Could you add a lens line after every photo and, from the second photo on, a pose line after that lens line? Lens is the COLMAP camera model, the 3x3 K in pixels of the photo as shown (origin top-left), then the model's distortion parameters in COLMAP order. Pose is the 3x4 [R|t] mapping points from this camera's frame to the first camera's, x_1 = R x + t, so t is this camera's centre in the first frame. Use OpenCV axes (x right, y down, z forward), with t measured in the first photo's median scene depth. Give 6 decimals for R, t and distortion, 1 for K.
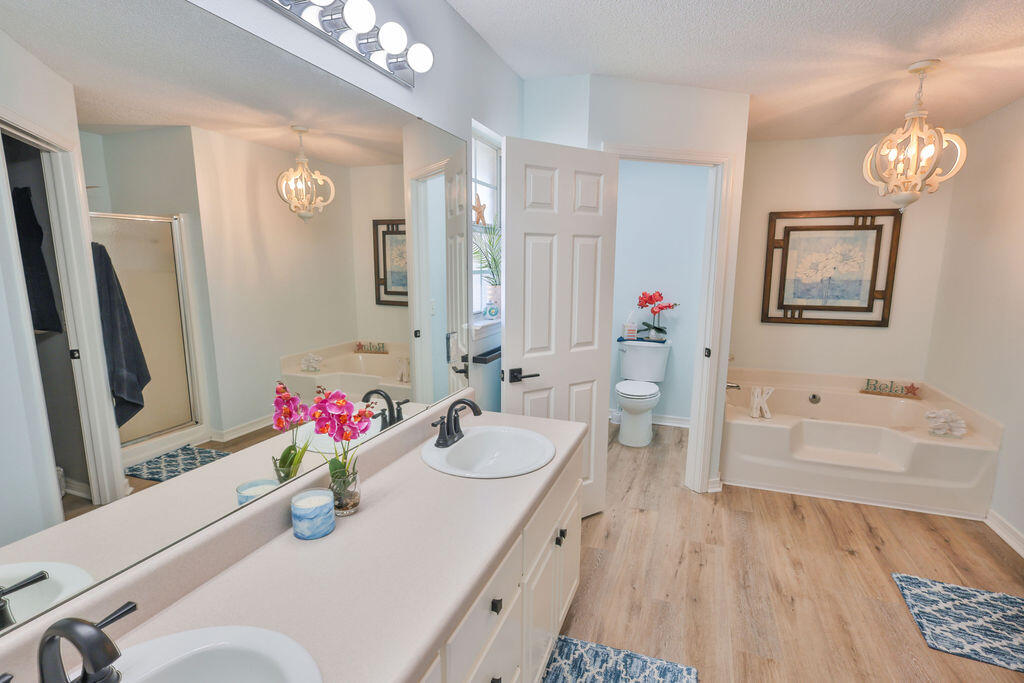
lens RADIAL K [[510.9, 0, 516.7], [0, 510.9, 346.4], [0, 0, 1]] dist [-0.000909, 0.001237]
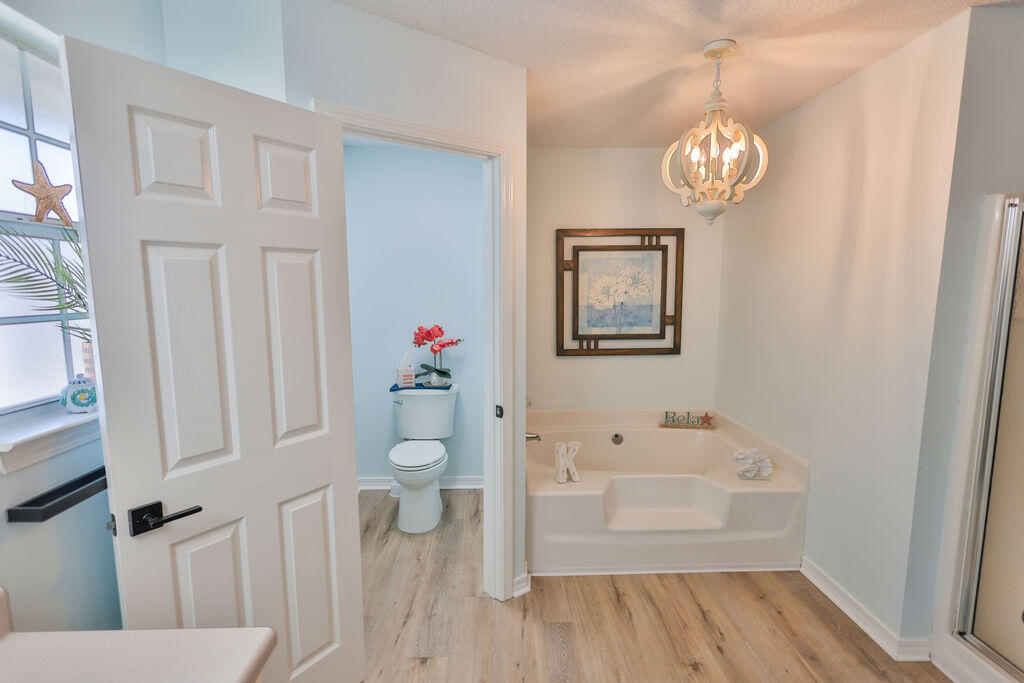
lens RADIAL K [[501.0, 0, 508.7], [0, 501.0, 344.2], [0, 0, 1]] dist [0.001083, 0.000509]
pose [[0.930349, -0.055561, 0.362442, 0.108022], [0.072672, 0.996785, -0.033737, -0.048641], [-0.359402, 0.057727, 0.931395, 0.264351]]
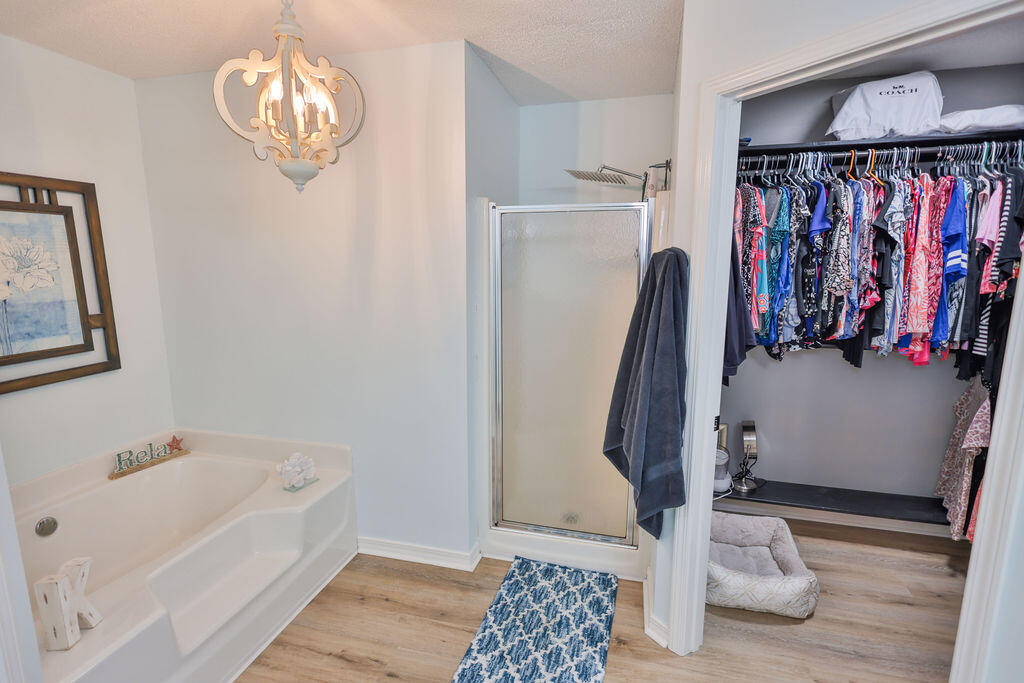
lens RADIAL K [[501.0, 0, 508.7], [0, 501.0, 344.2], [0, 0, 1]] dist [0.001083, 0.000509]
pose [[-0.079053, -0.175091, 0.981373, 0.068750], [0.171547, 0.967379, 0.186413, -0.102778], [-0.981999, 0.183088, -0.046438, 0.547378]]
